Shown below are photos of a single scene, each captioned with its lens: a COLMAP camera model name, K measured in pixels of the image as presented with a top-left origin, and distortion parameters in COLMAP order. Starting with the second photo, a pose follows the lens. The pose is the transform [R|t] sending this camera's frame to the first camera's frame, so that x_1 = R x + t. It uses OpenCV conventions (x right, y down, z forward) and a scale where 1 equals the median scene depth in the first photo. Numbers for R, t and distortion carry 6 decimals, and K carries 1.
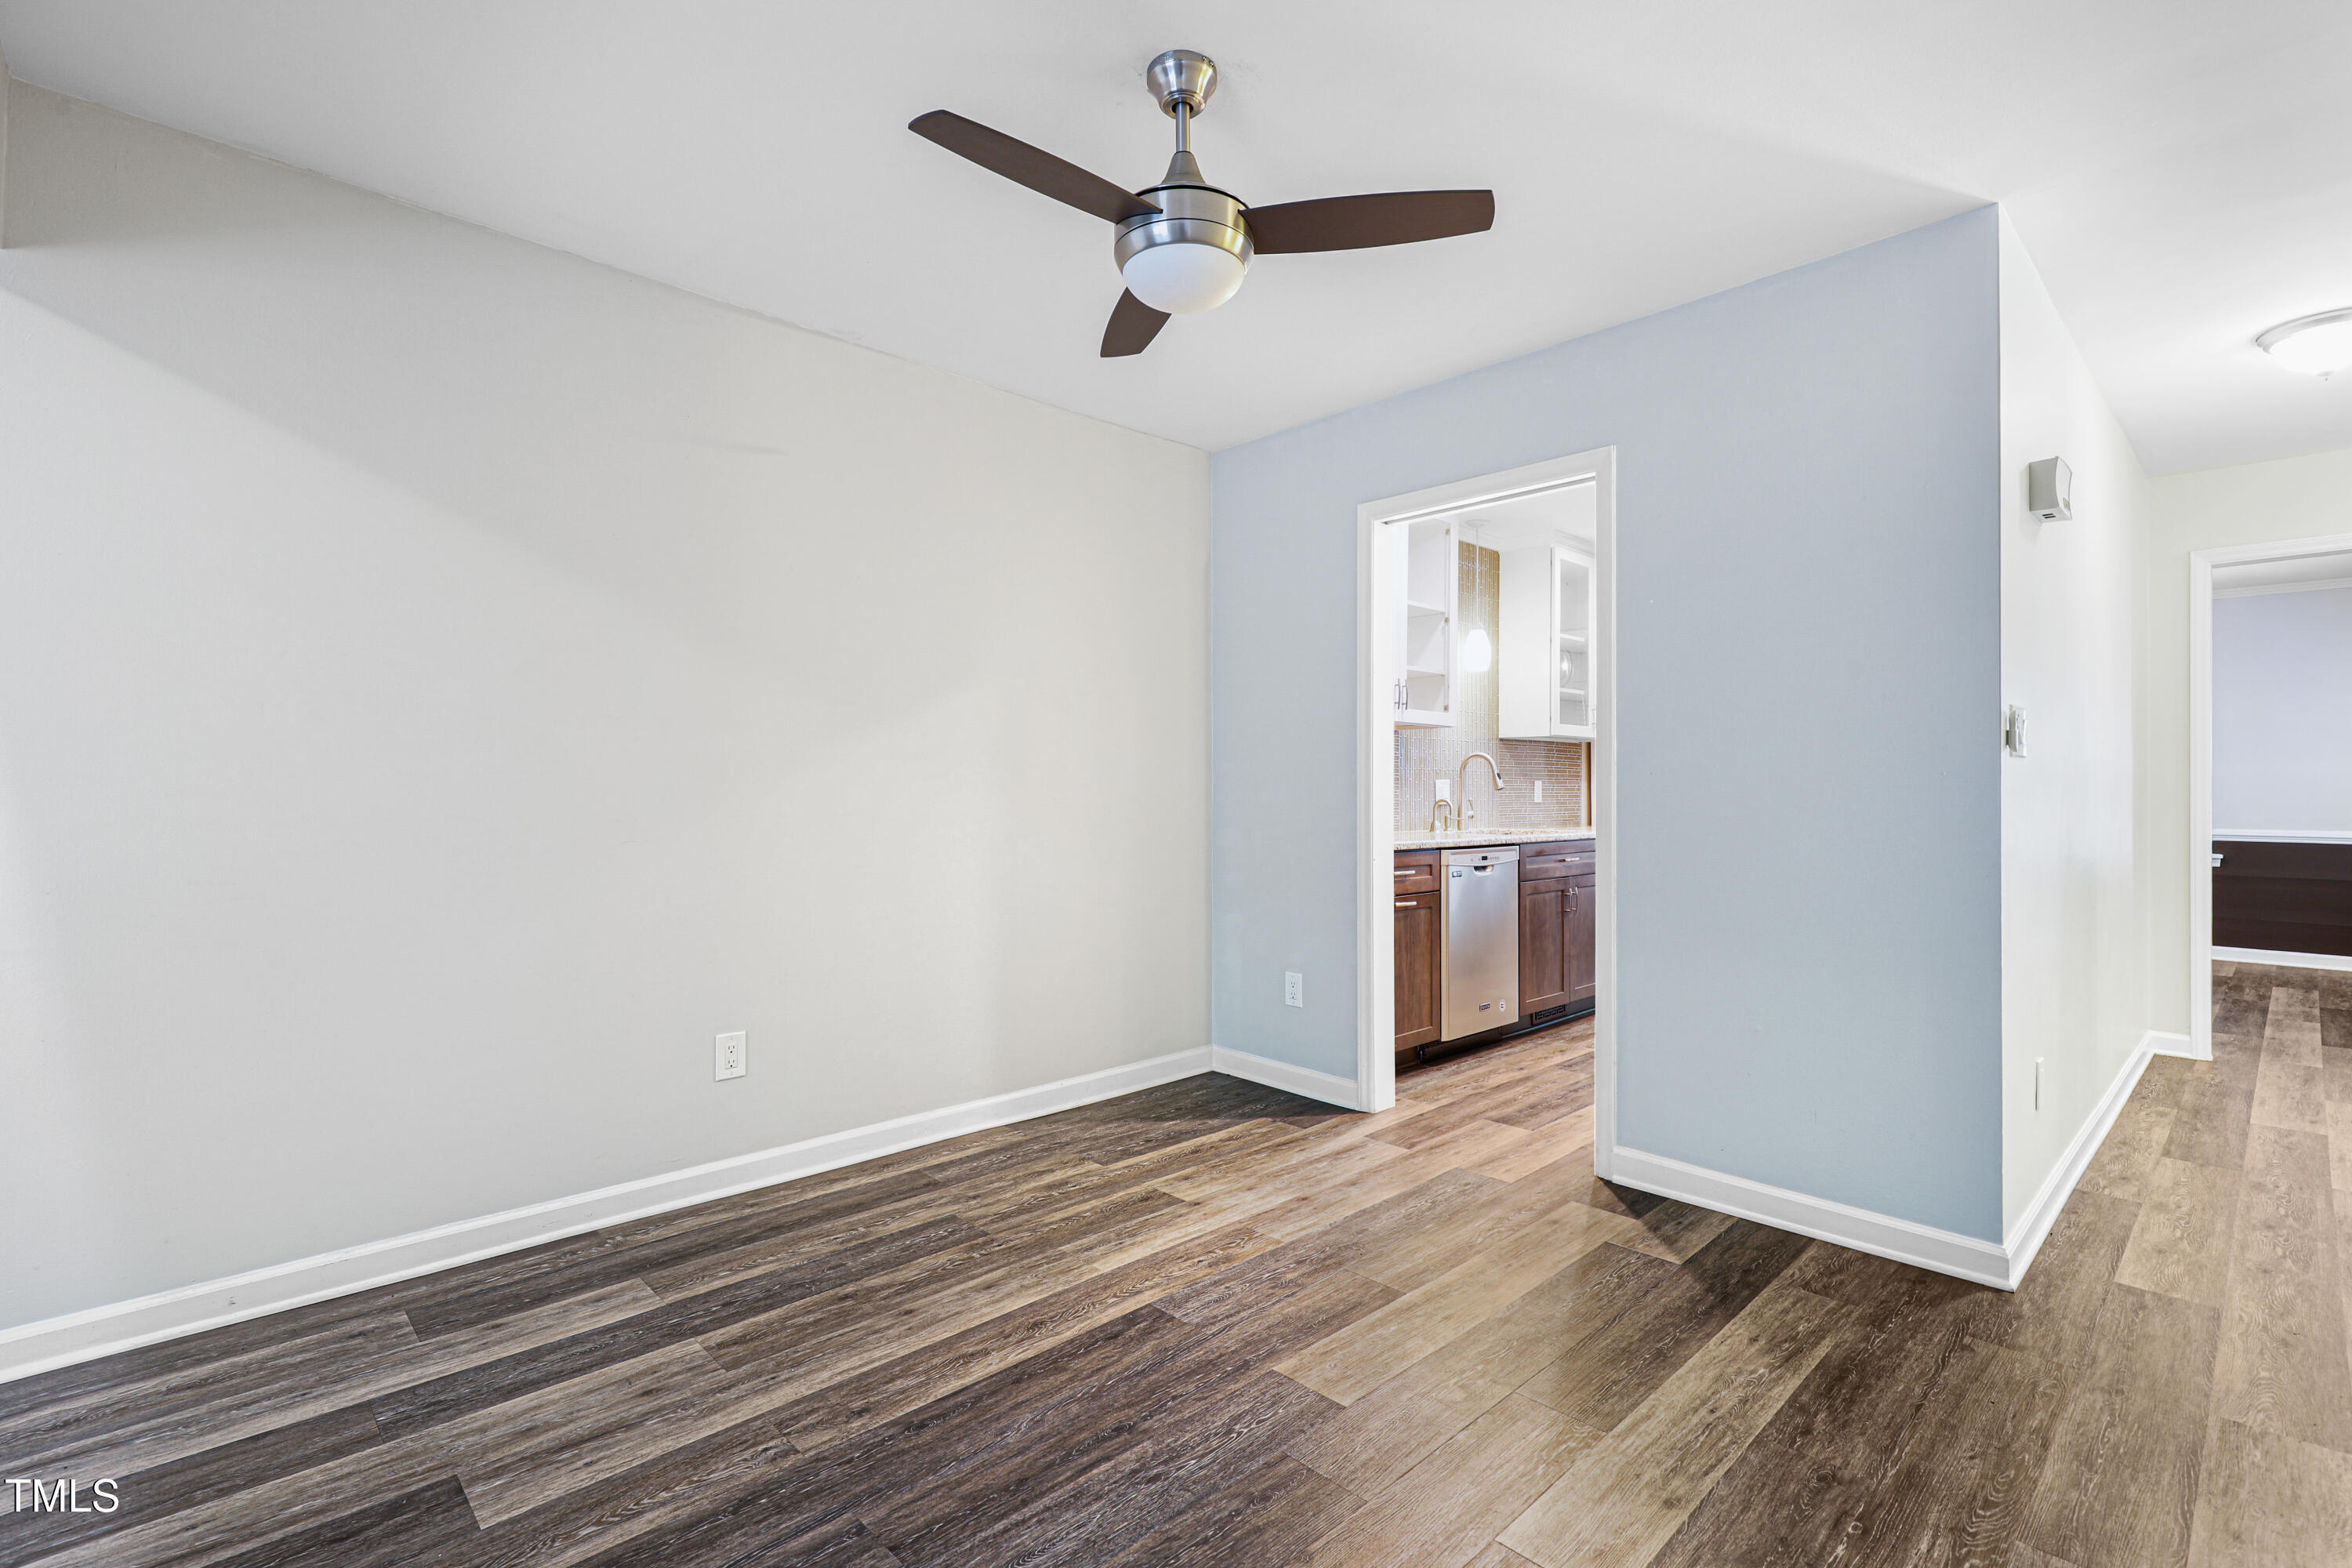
lens RADIAL K [[1067.1, 0, 1184.7], [0, 1067.1, 778.8], [0, 0, 1]] dist [0.003522, 0.000214]
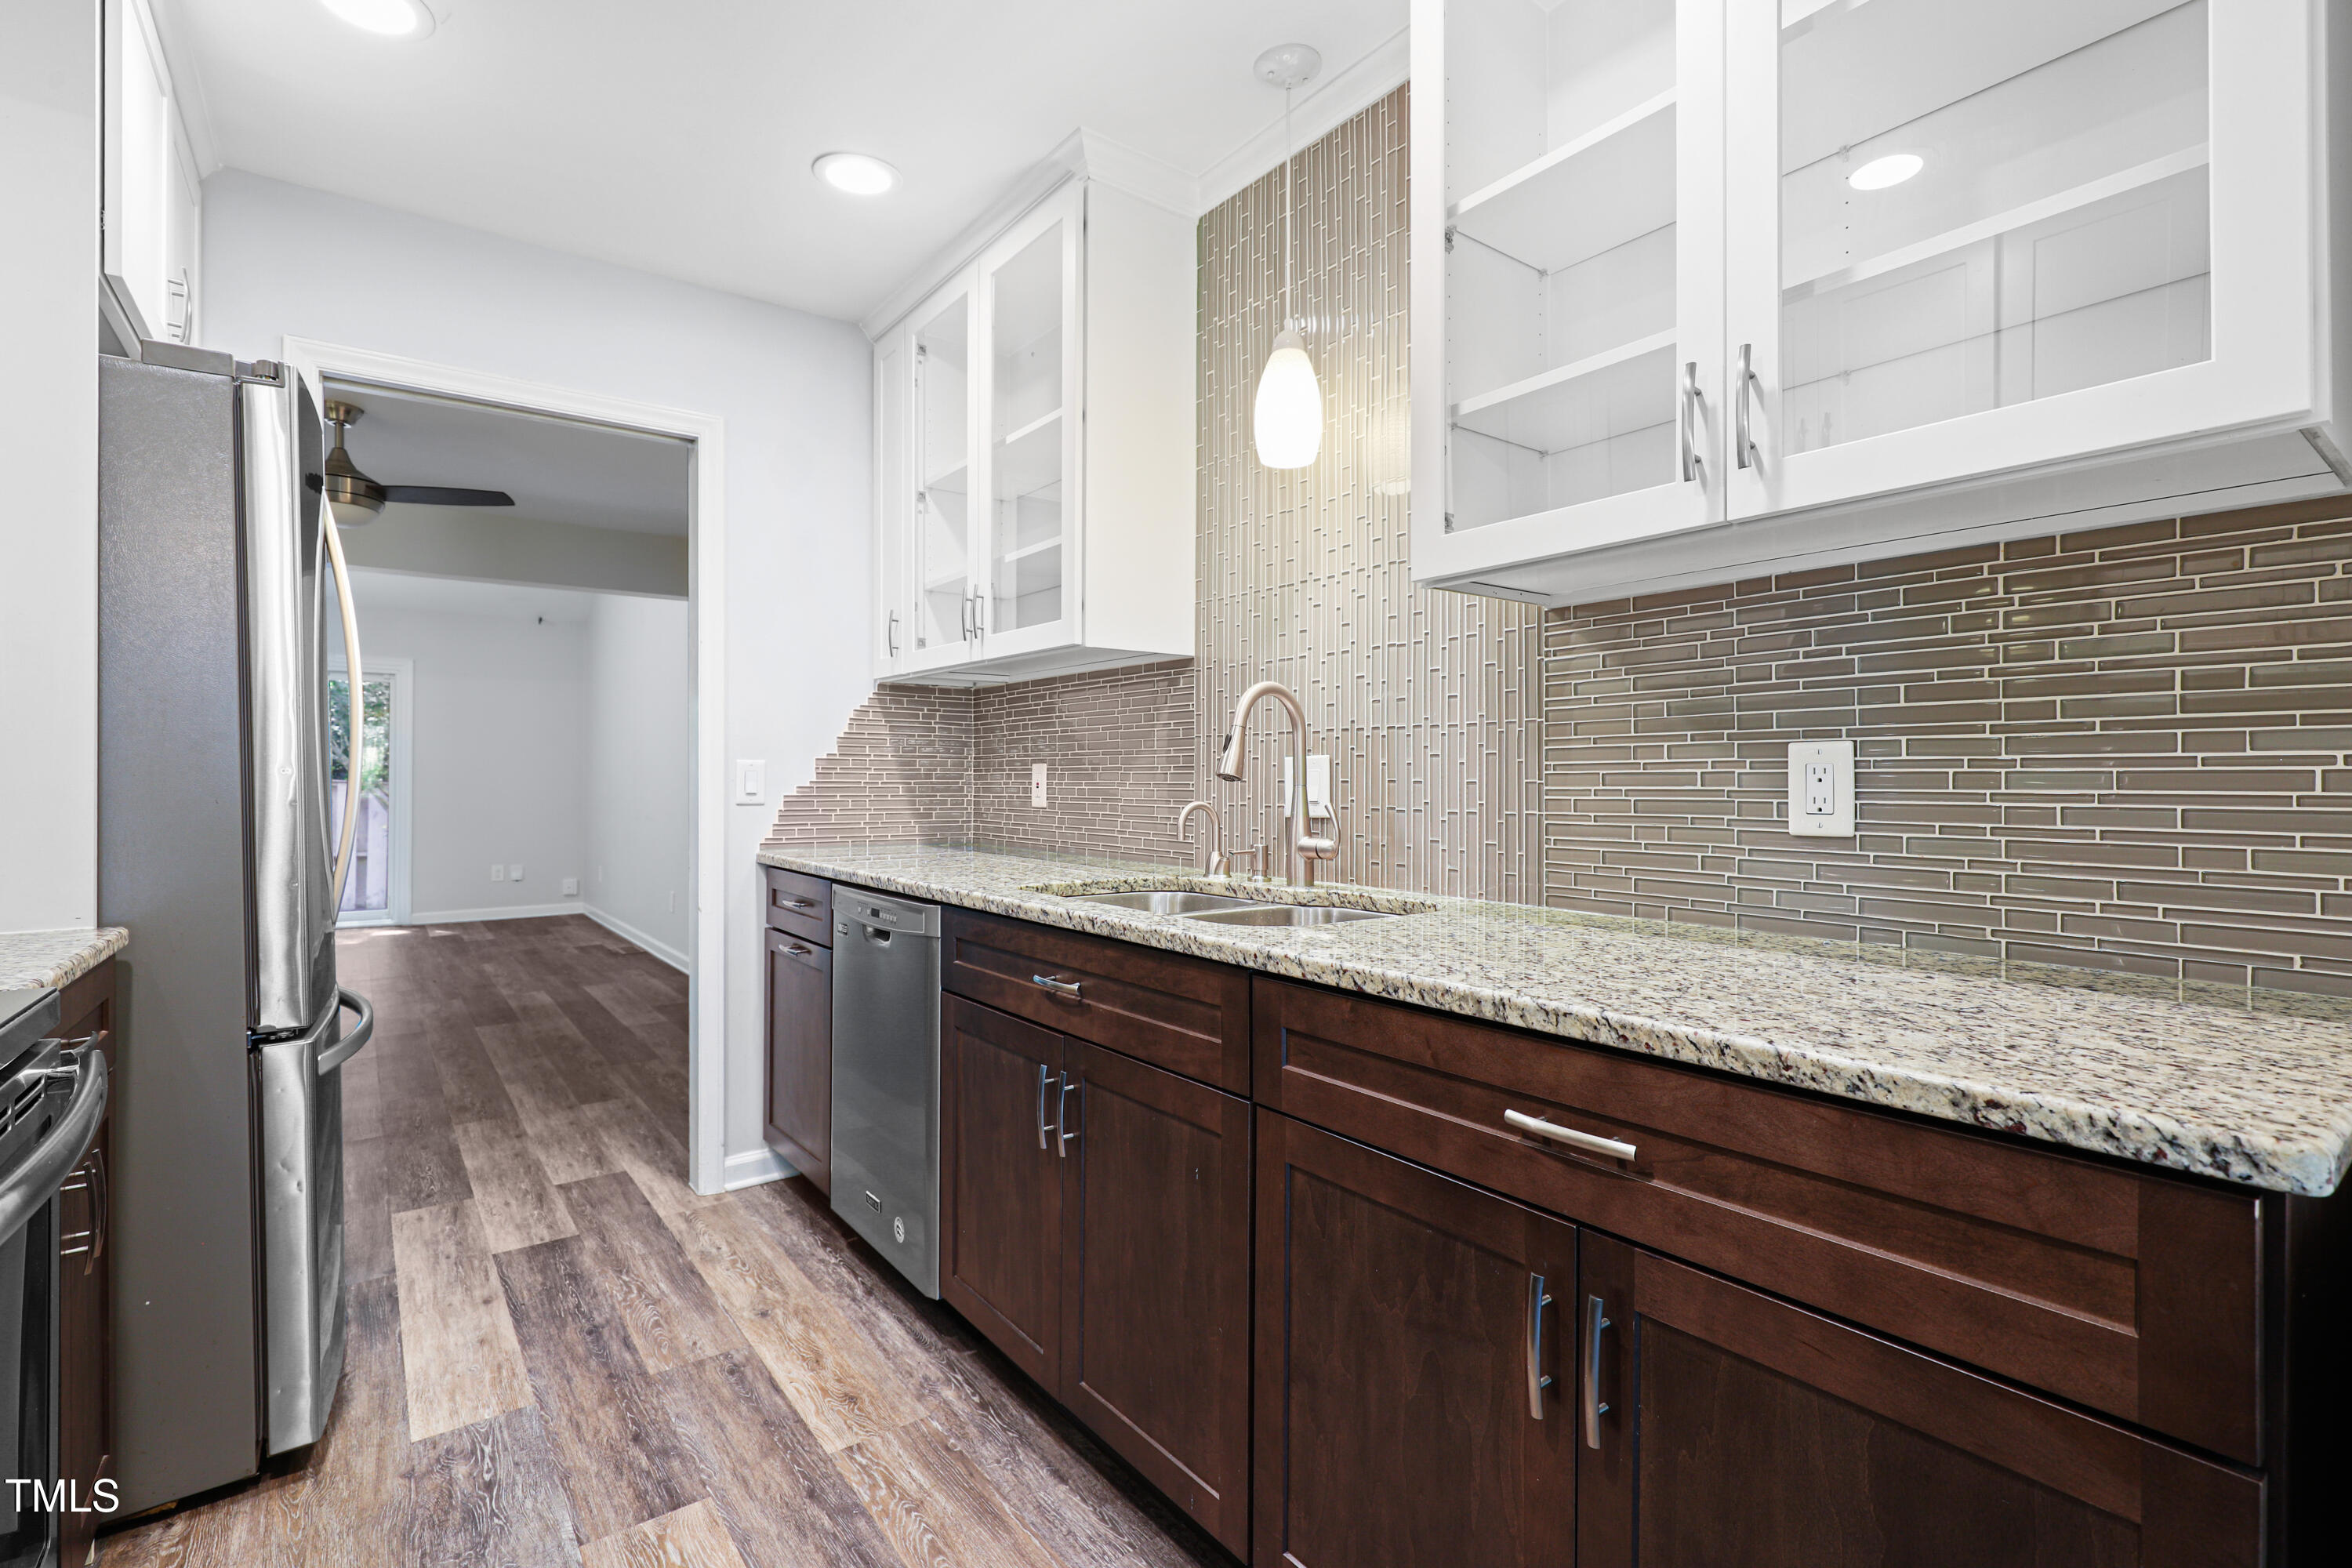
lens RADIAL K [[1084.5, 0, 1193.6], [0, 1084.5, 776.7], [0, 0, 1]] dist [0.000428, 0.000499]
pose [[-0.100761, -0.003571, -0.994904, 1.211442], [0.007038, 0.999966, -0.004302, 0.019741], [0.994886, -0.007436, -0.100732, 1.864519]]
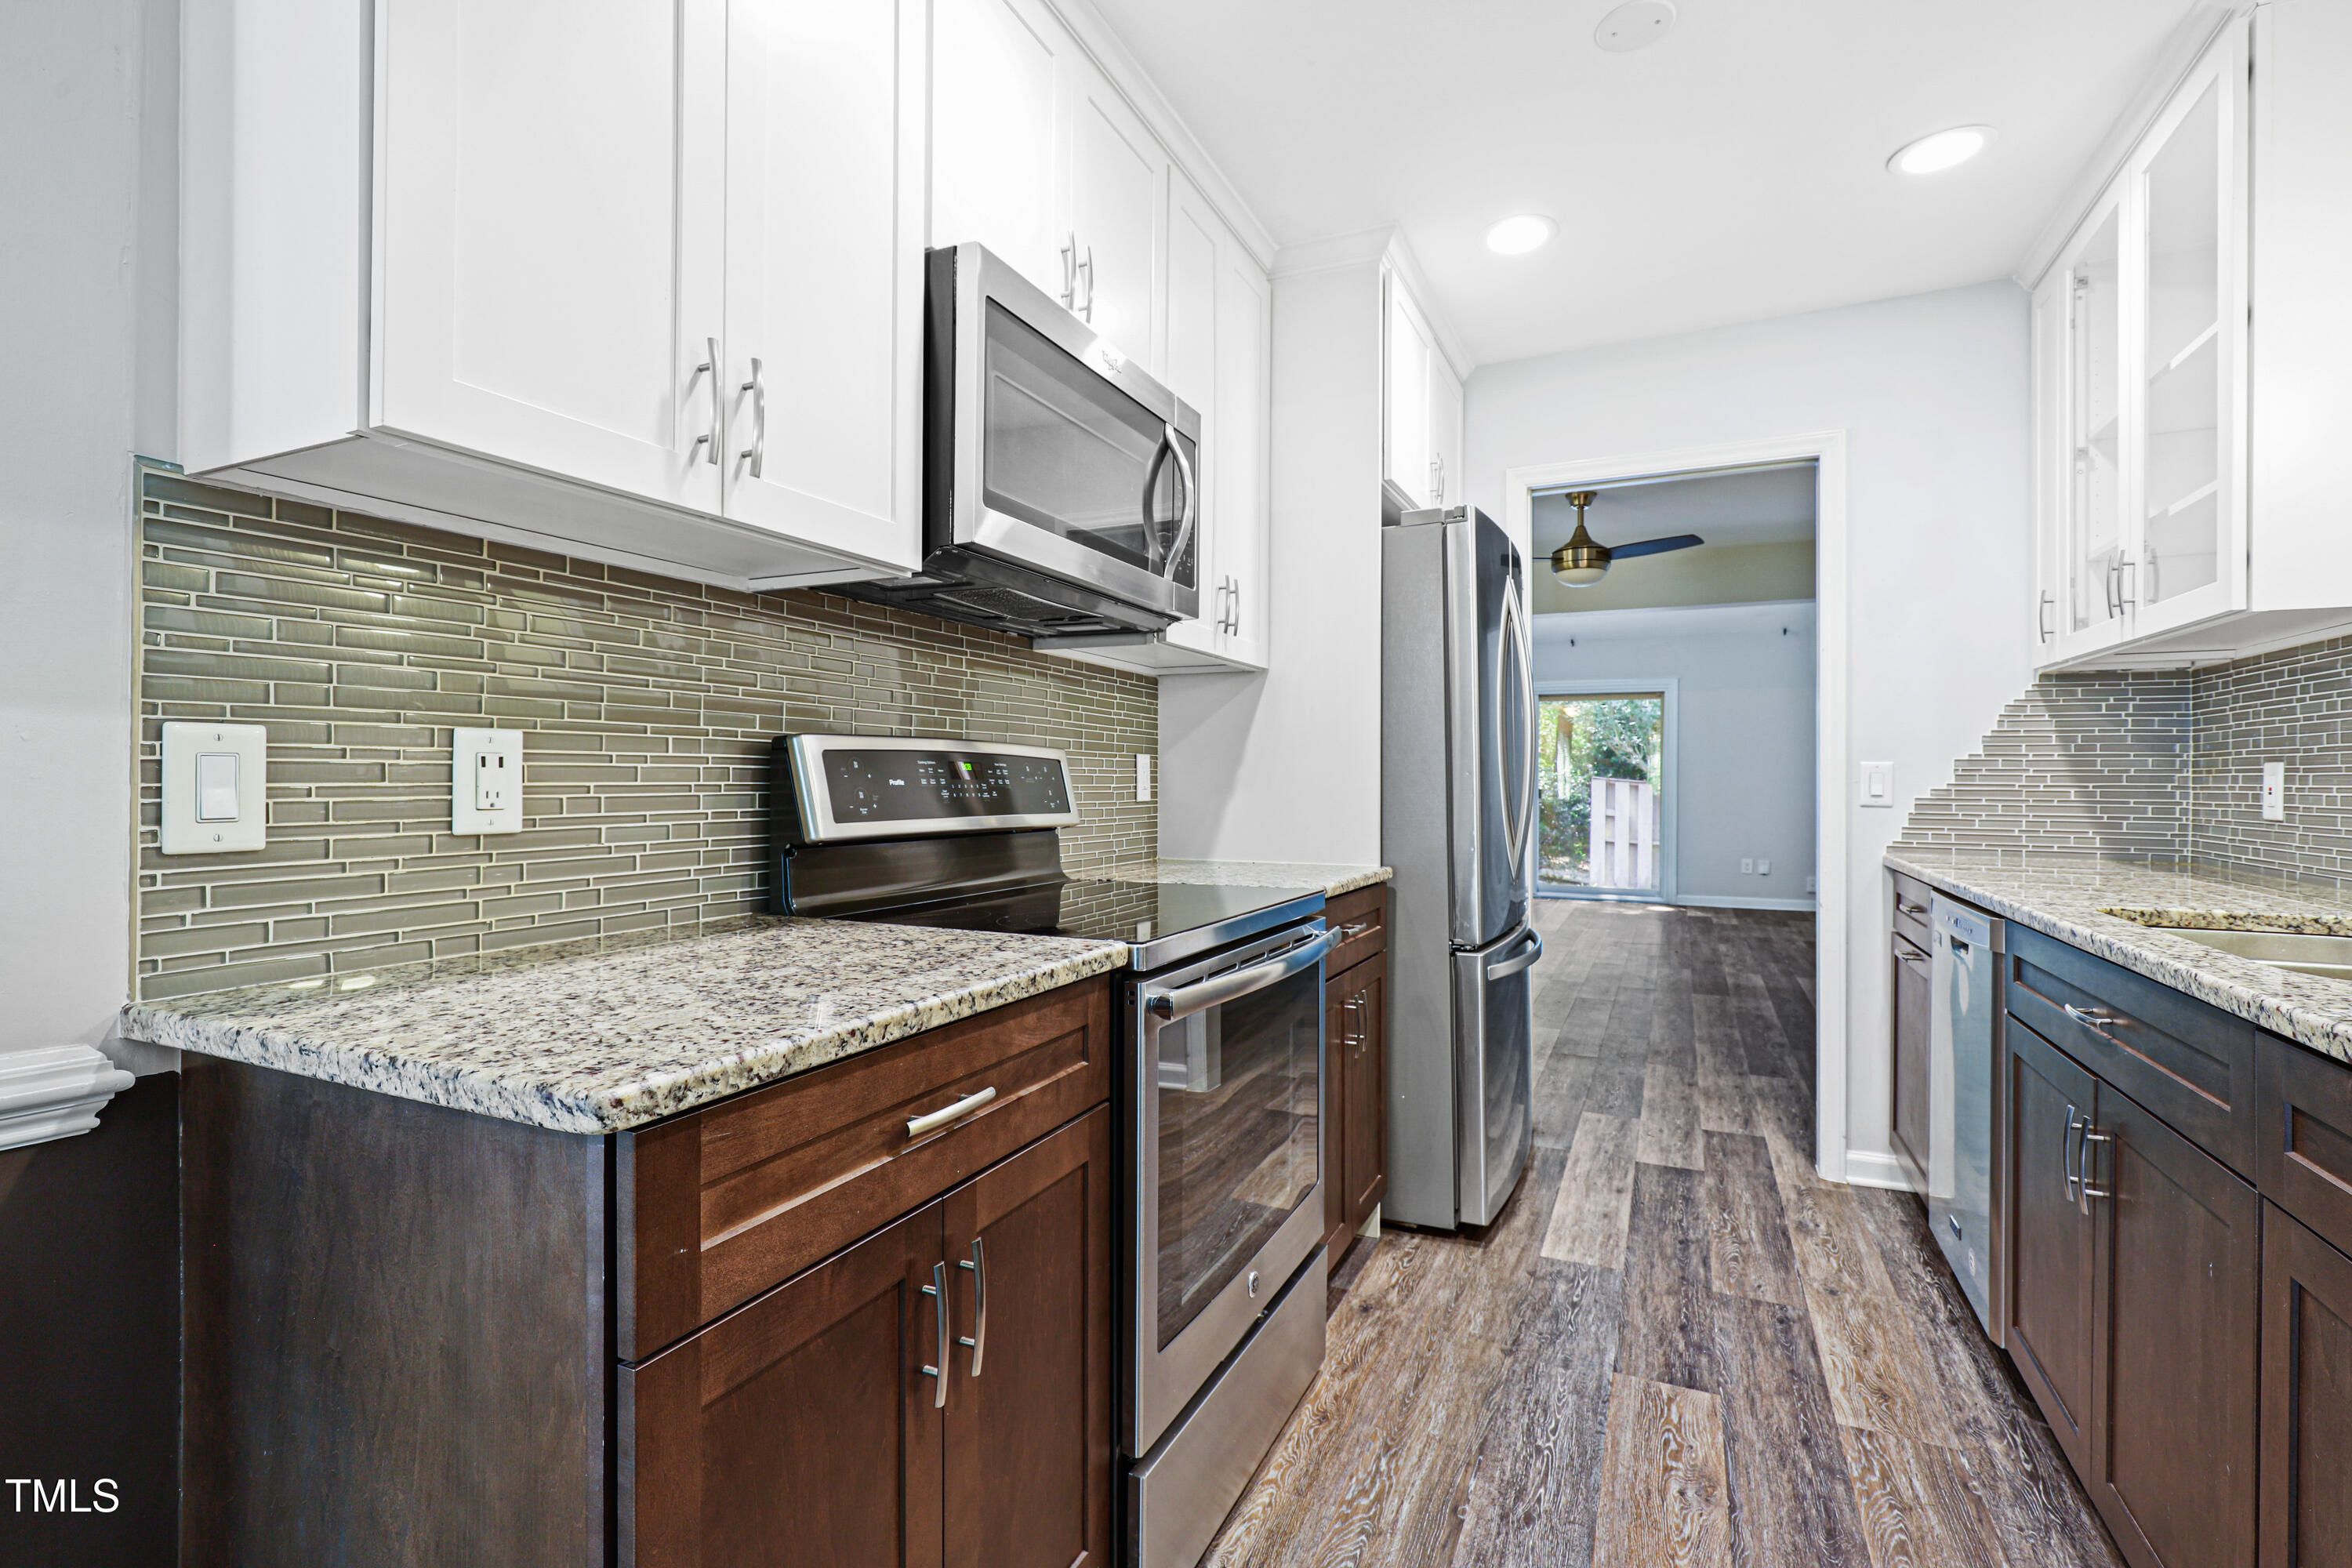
lens RADIAL K [[1070.2, 0, 1176.0], [0, 1070.2, 784.0], [0, 0, 1]] dist [-0.002500, -0.000741]
pose [[-0.931640, -0.003761, -0.363363, 1.218630], [-0.003385, 0.999993, -0.001672, 0.021309], [0.363367, -0.000328, -0.931646, 2.044701]]
